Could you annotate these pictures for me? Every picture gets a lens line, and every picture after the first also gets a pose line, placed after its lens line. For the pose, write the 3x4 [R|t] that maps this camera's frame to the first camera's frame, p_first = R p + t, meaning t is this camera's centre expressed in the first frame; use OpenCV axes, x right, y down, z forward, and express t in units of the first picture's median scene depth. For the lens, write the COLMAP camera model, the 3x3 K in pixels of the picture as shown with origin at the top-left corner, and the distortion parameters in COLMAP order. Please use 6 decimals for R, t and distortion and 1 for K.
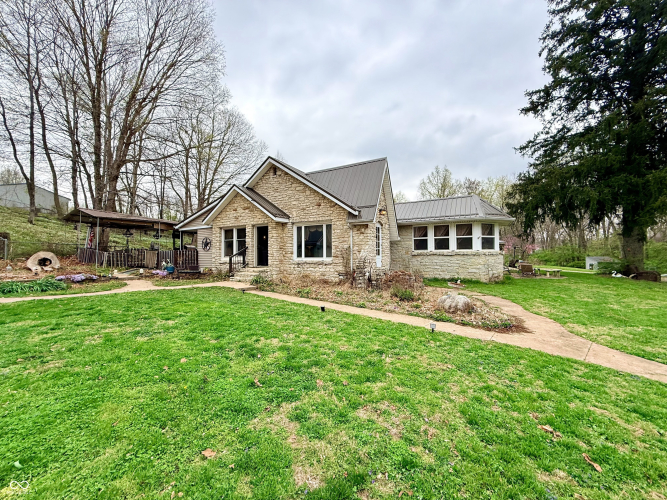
lens RADIAL K [[268.8, 0, 332.9], [0, 268.8, 252.3], [0, 0, 1]] dist [-0.000827, -0.000224]
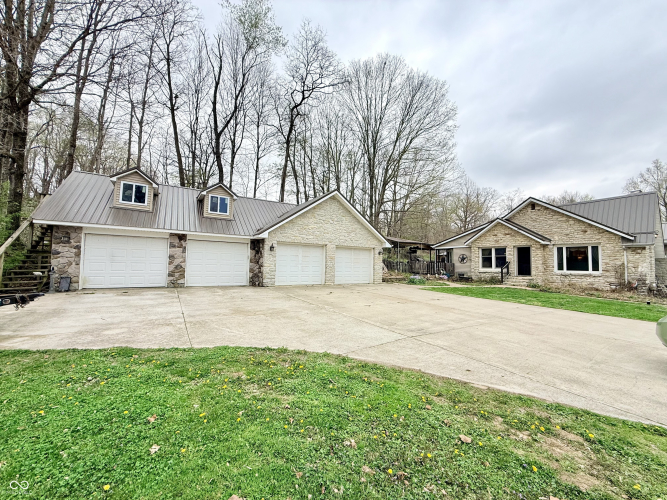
lens RADIAL K [[268.8, 0, 334.1], [0, 268.8, 253.3], [0, 0, 1]] dist [-0.000827, -0.000224]
pose [[0.891781, 0.001446, -0.452466, -0.530823], [-0.015404, 0.999512, -0.027165, -0.012335], [0.452206, 0.031195, 0.891368, -0.708958]]
